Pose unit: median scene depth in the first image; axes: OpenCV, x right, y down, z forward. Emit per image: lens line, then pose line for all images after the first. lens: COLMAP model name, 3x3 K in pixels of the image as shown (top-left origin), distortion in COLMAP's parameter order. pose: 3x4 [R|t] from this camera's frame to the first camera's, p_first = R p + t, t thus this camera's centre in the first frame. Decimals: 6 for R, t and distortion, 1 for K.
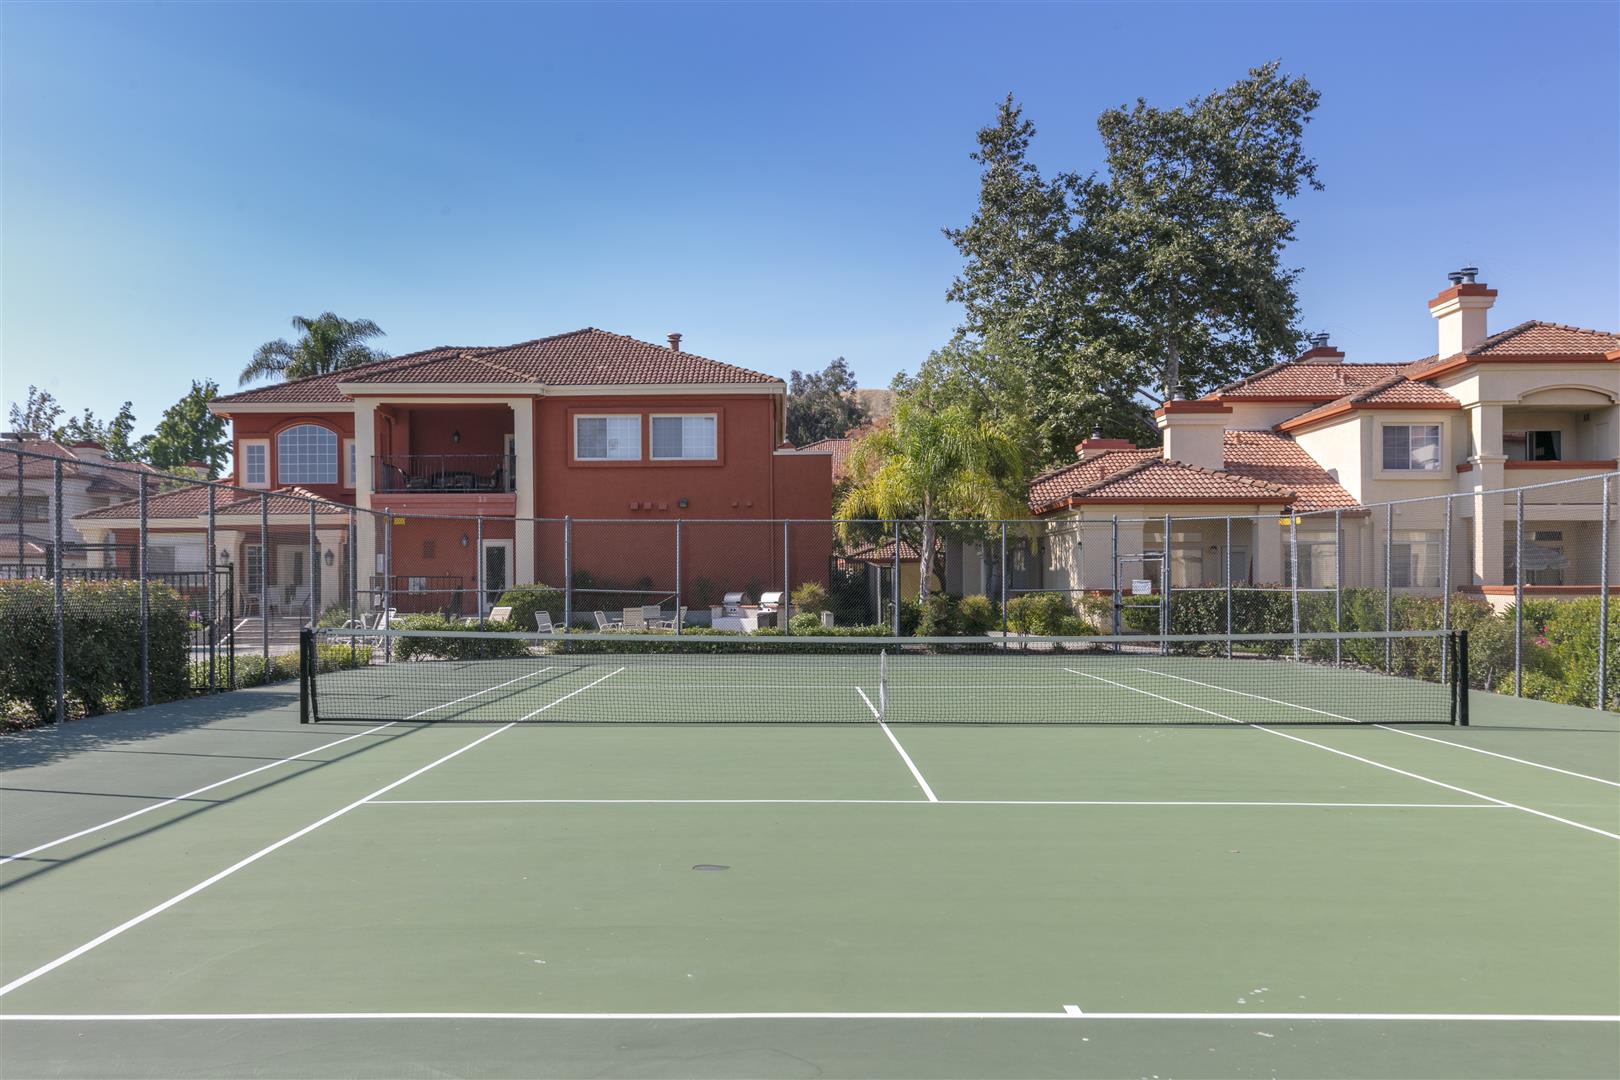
lens RADIAL K [[1640.7, 0, 807.6], [0, 1640.7, 600.1], [0, 0, 1]] dist [-0.020276, -0.033244]
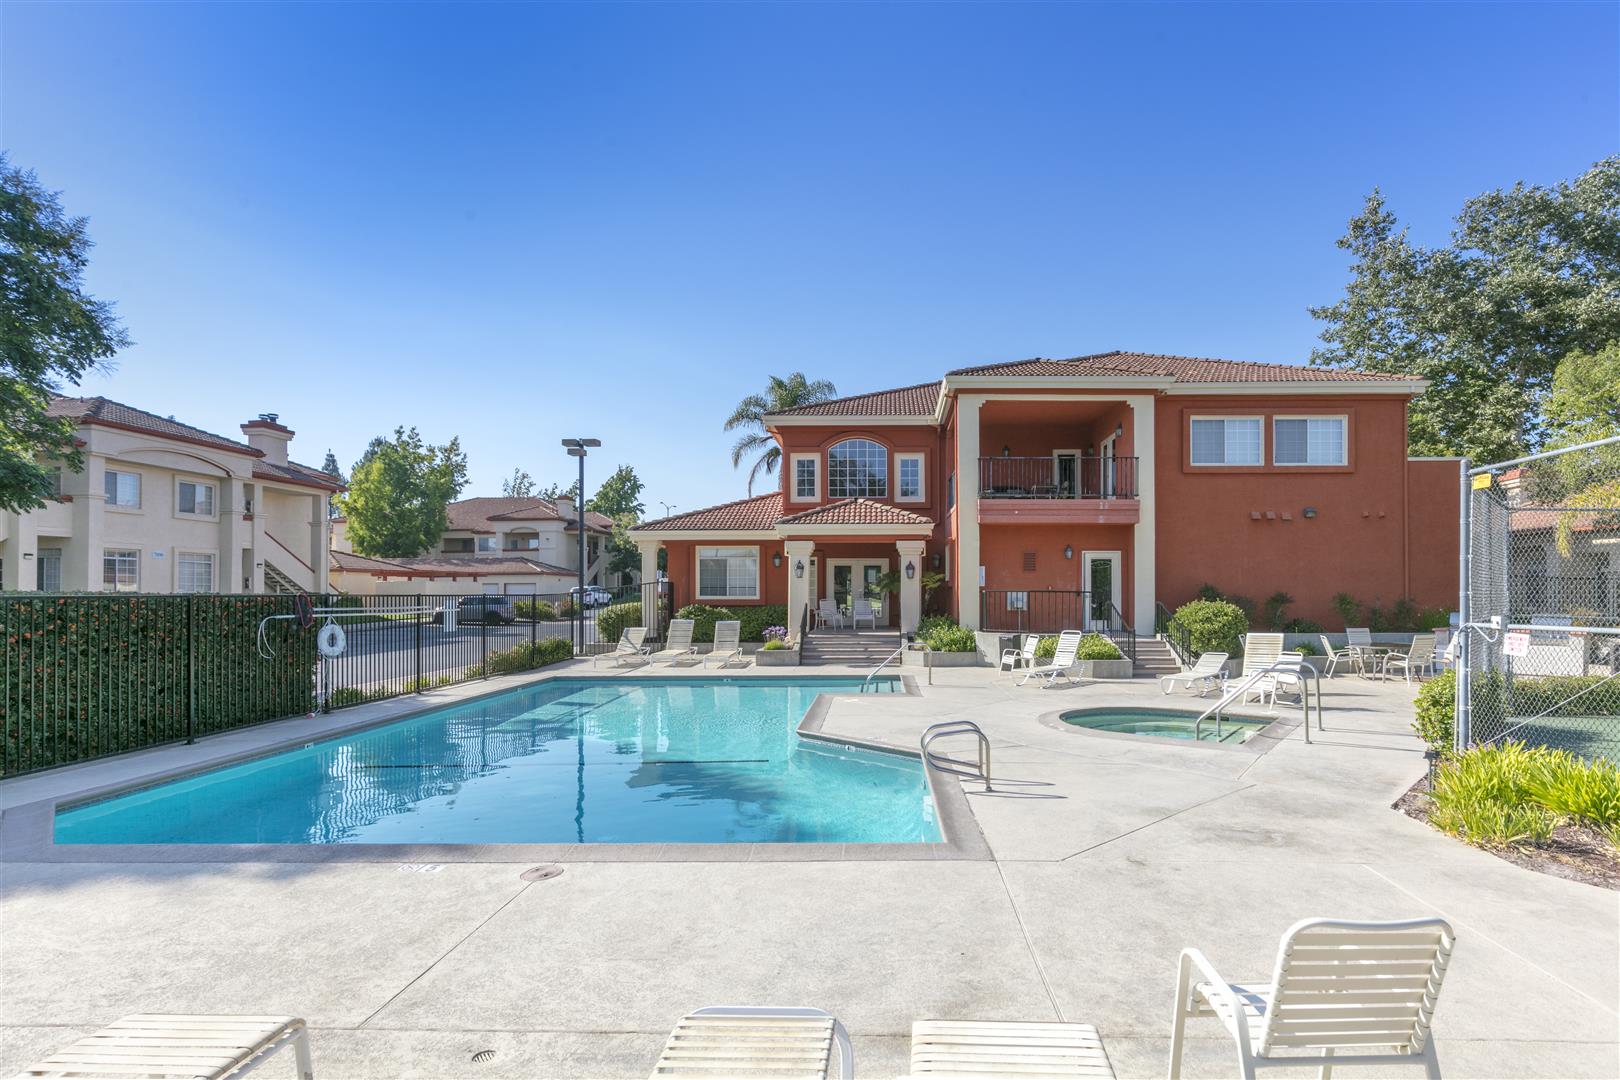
lens RADIAL K [[821.1, 0, 864.0], [0, 821.1, 590.8], [0, 0, 1]] dist [0.000717, 0.000145]
pose [[0.999764, 0.006154, -0.020826, -0.308722], [-0.006393, 0.999914, -0.011443, -0.008548], [0.020754, 0.011574, 0.999718, 0.526437]]
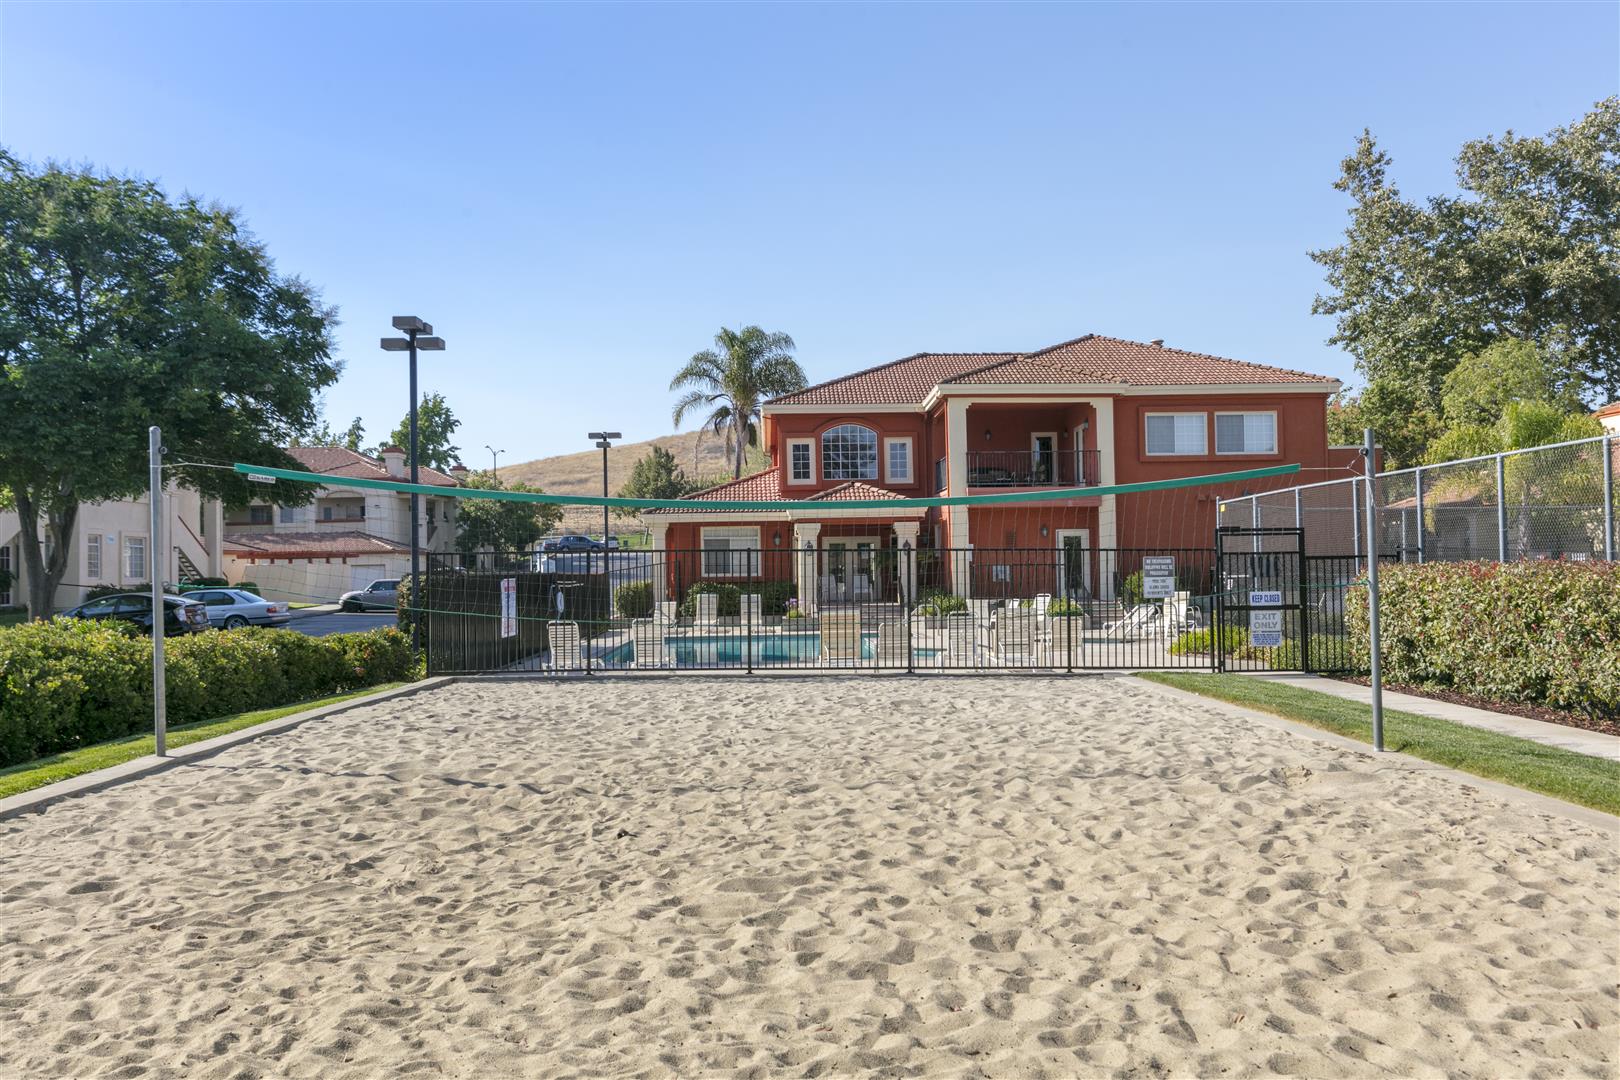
lens RADIAL K [[1405.1, 0, 810.0], [0, 1405.1, 540.0], [0, 0, 1]] dist [-0.000972, -0.001219]
pose [[0.999440, -0.008235, 0.032429, -0.384531], [0.009287, 0.999431, -0.032423, -0.002080], [-0.032143, 0.032706, 0.998948, 0.088440]]
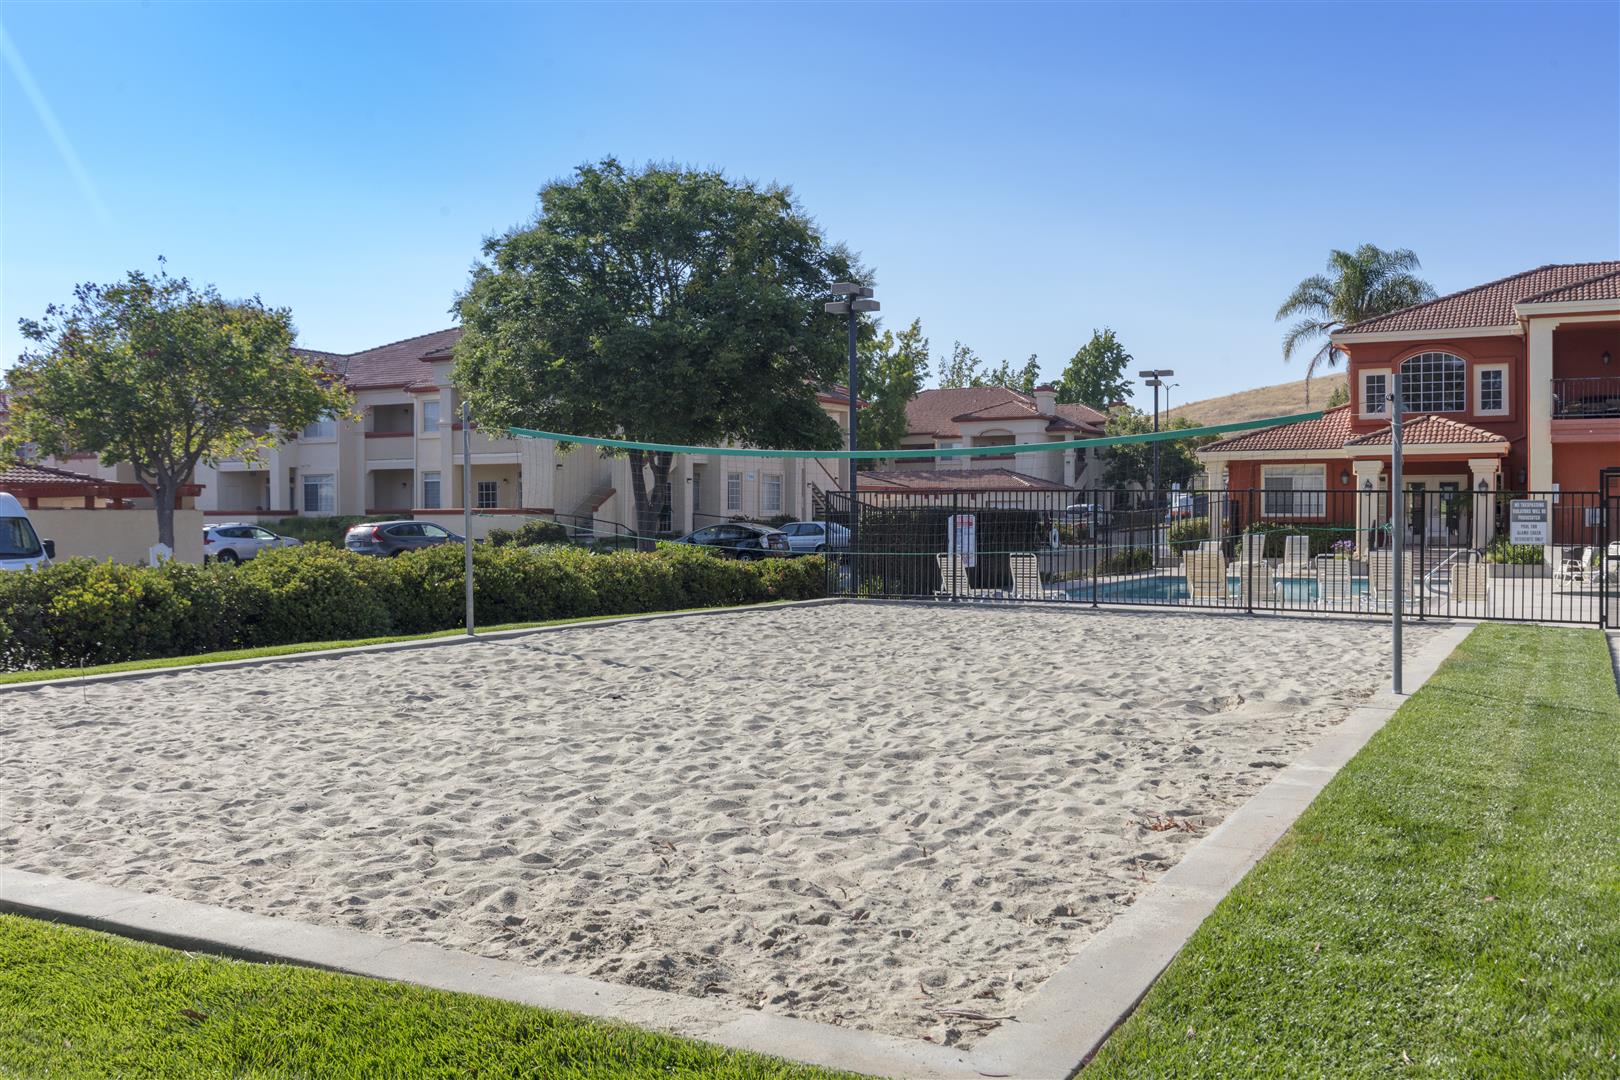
lens RADIAL K [[1463.3, 0, 810.0], [0, 1463.3, 540.0], [0, 0, 1]] dist [-0.004112, -0.001225]
pose [[0.891444, 0.012607, -0.452955, -0.255129], [-0.008334, 0.999900, 0.011428, -0.001717], [0.453054, -0.006413, 0.891460, 0.053641]]
